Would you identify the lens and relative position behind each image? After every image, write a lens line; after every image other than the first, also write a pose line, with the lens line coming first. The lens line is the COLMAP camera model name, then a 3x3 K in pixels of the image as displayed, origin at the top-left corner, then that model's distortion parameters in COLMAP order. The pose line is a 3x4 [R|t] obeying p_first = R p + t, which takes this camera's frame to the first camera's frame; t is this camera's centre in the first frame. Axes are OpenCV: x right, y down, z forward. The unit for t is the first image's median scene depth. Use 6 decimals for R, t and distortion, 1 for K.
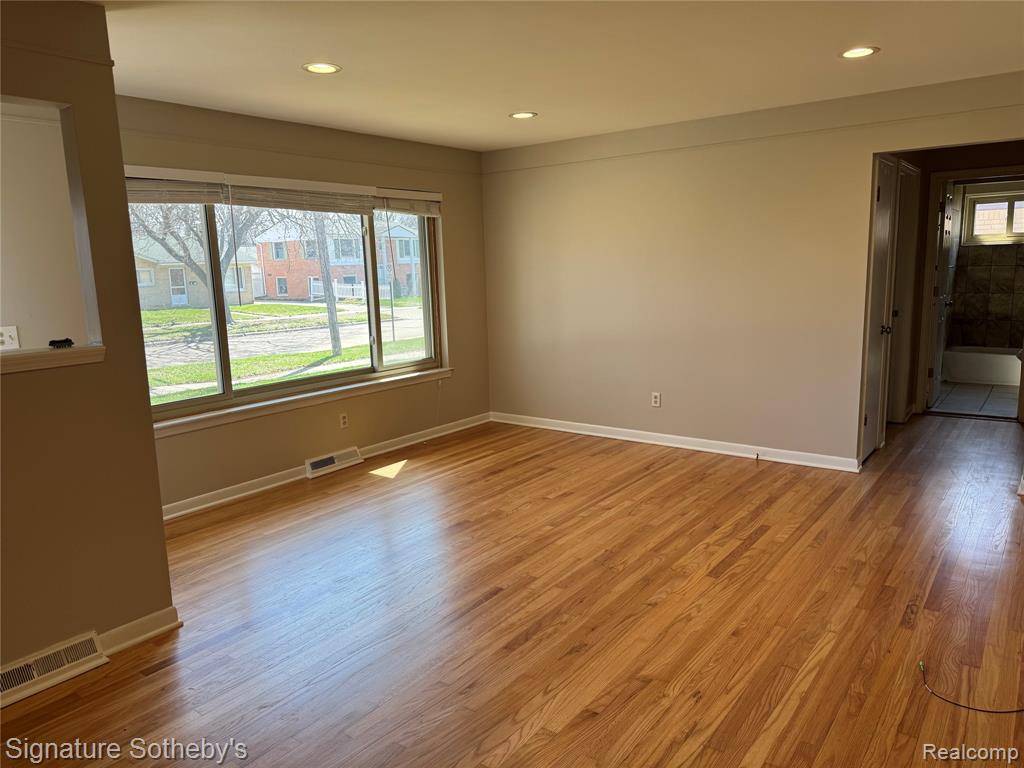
lens RADIAL K [[730.0, 0, 514.0], [0, 730.0, 382.6], [0, 0, 1]] dist [0.059062, -0.007568]
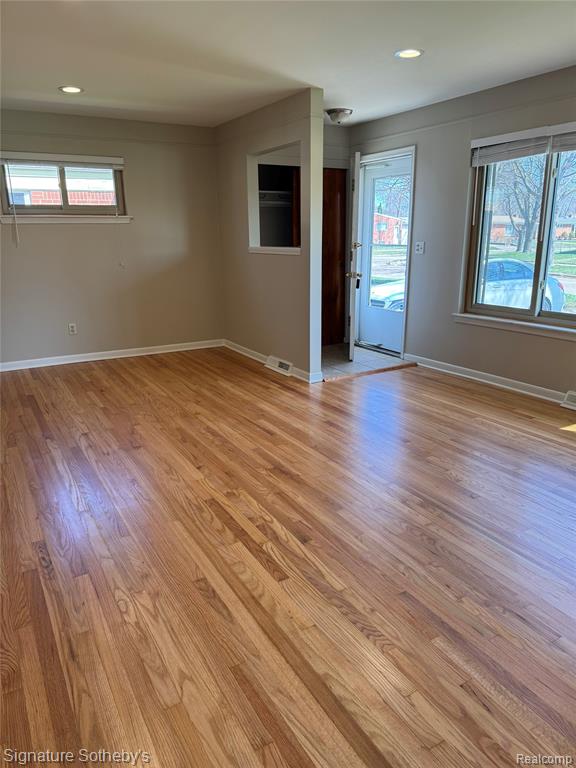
lens RADIAL K [[547.5, 0, 289.9], [0, 547.5, 383.3], [0, 0, 1]] dist [0.059062, -0.007568]
pose [[-0.395525, 0.271935, -0.877275, 0.792991], [-0.129189, 0.929196, 0.346274, -0.179366], [0.909324, 0.250294, -0.332390, 1.182745]]
